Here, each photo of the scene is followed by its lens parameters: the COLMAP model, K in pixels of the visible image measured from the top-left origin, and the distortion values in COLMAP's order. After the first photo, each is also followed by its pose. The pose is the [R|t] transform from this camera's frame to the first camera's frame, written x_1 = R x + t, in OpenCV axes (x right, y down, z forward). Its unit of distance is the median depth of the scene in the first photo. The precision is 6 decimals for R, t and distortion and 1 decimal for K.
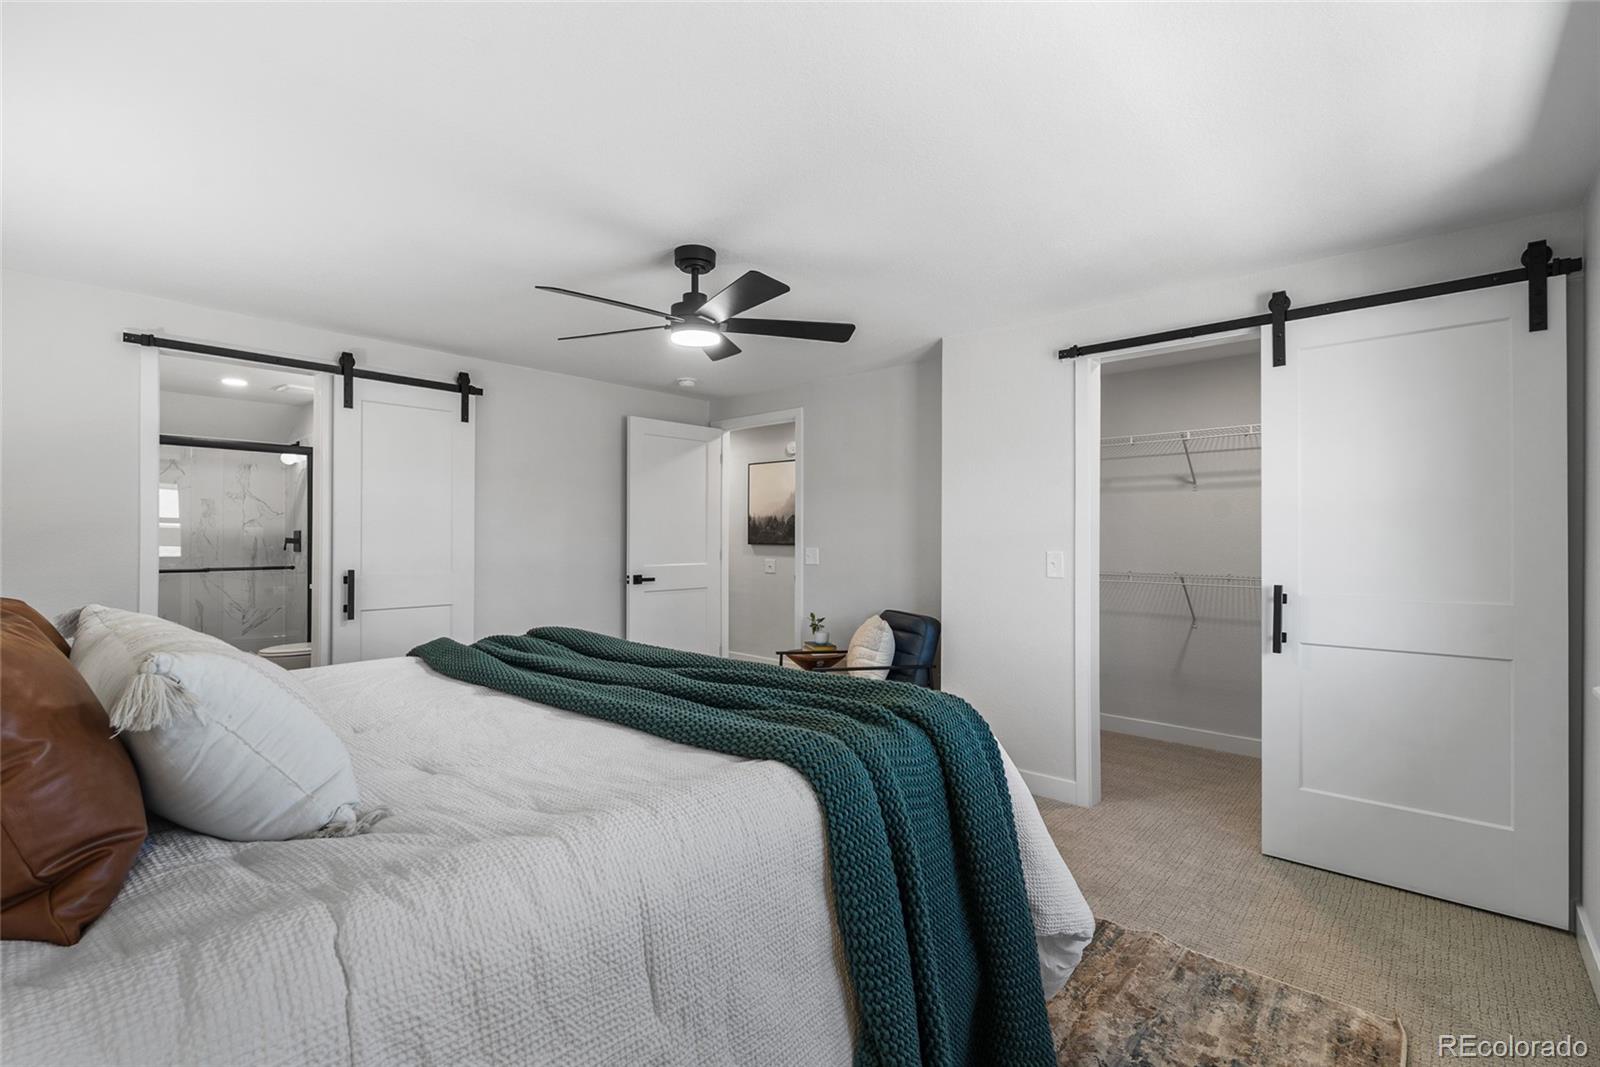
lens RADIAL K [[704.8, 0, 799.0], [0, 704.8, 533.6], [0, 0, 1]] dist [-0.006241, -0.000668]
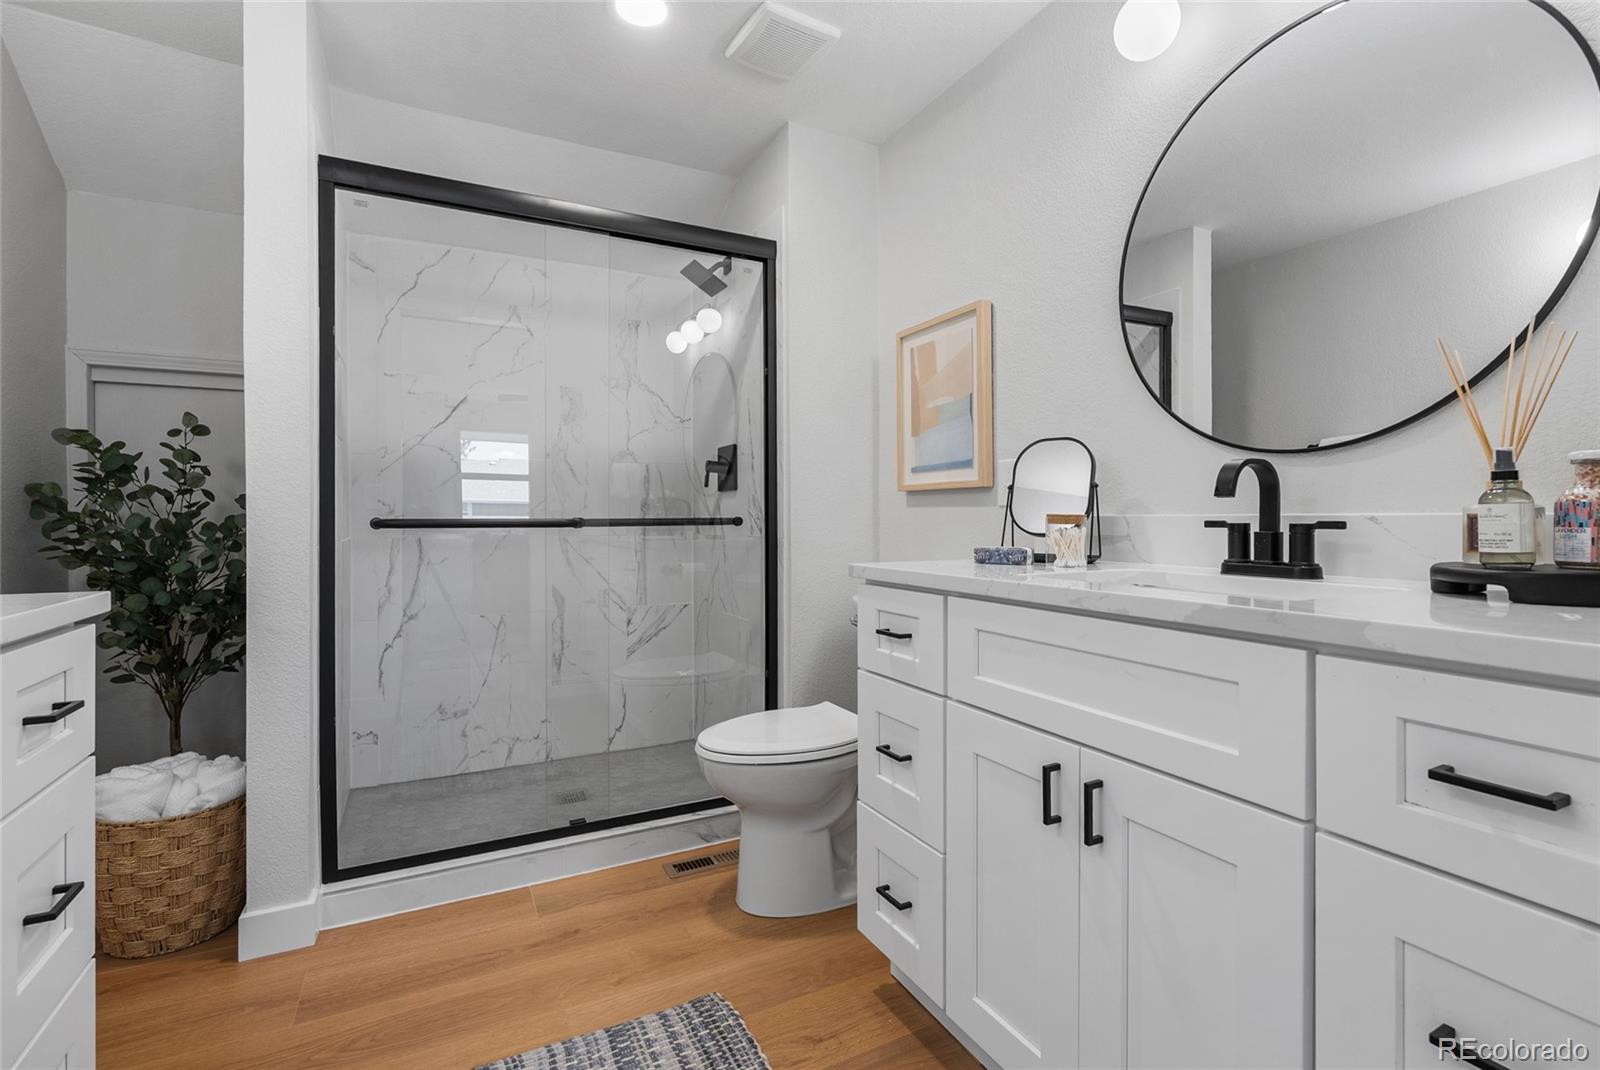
lens RADIAL K [[747.0, 0, 819.3], [0, 747.0, 513.4], [0, 0, 1]] dist [-0.003701, 0.000885]
pose [[0.936971, -0.003202, -0.349392, -0.482267], [0.005074, 0.999977, 0.004444, 0.039418], [0.349370, -0.005937, 0.936966, 0.552390]]
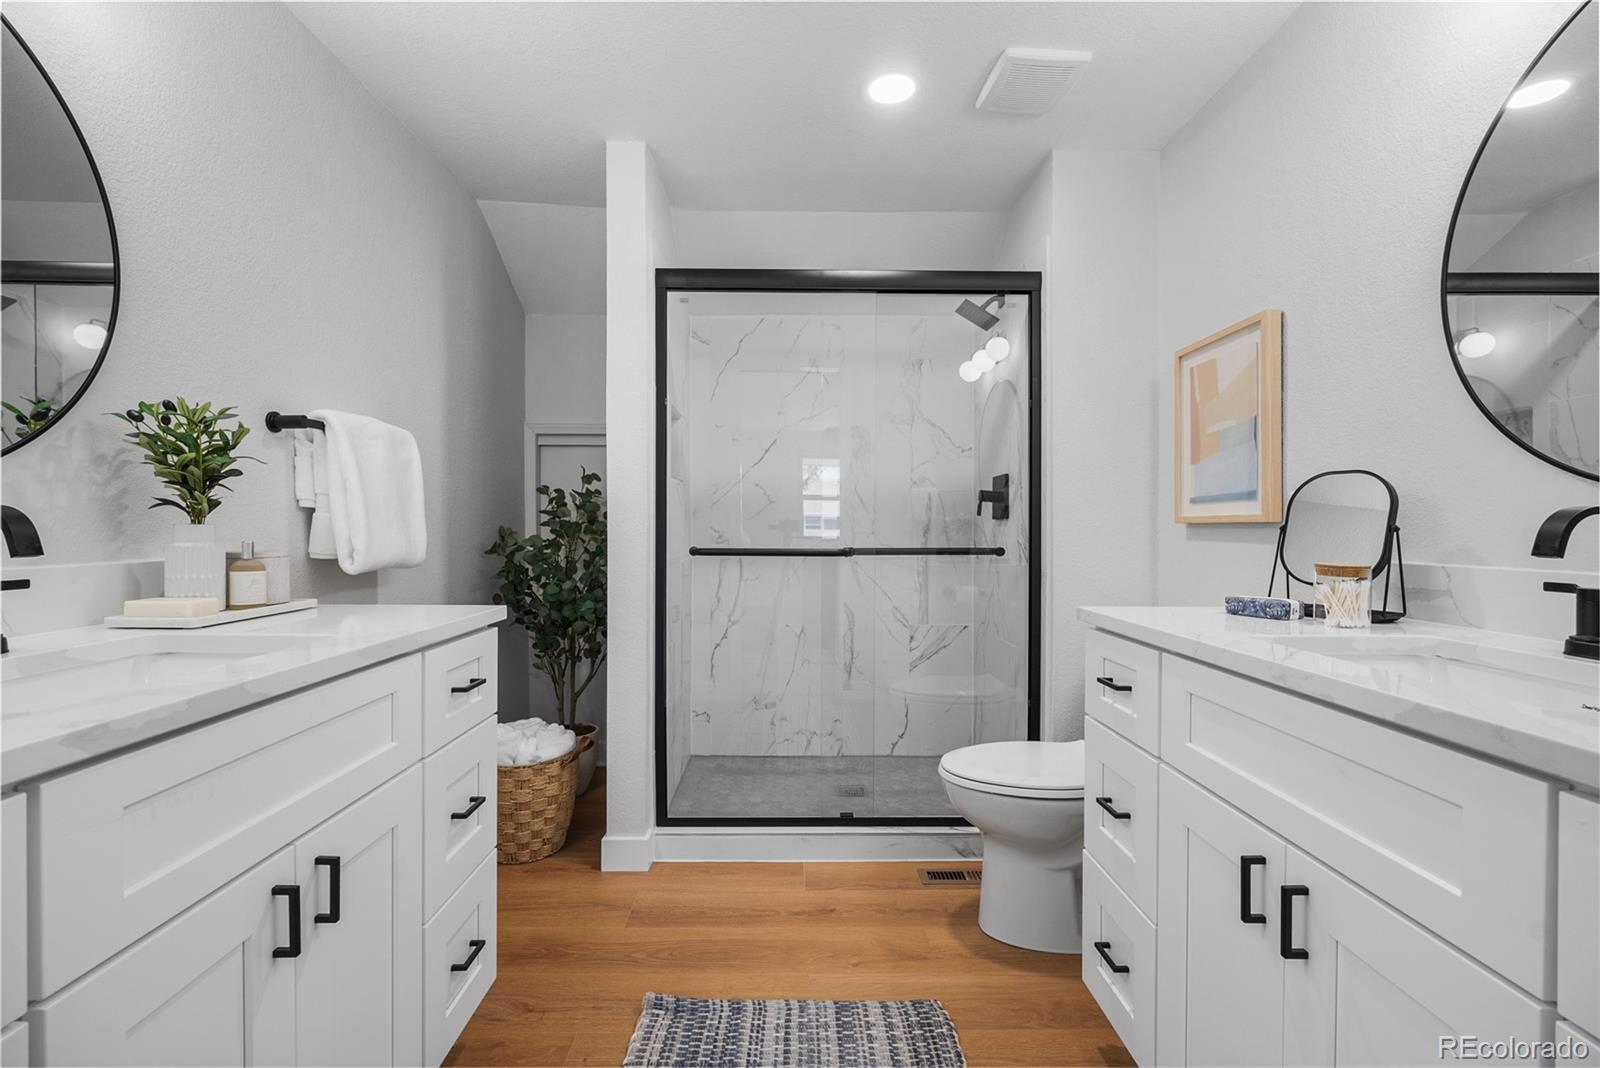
lens RADIAL K [[721.8, 0, 801.0], [0, 721.8, 528.1], [0, 0, 1]] dist [-0.002566, 0.000393]
pose [[0.672882, 0.005117, -0.739732, -0.439434], [0.001786, 0.999962, 0.008541, 0.027615], [0.739748, -0.007069, 0.672847, 0.565610]]
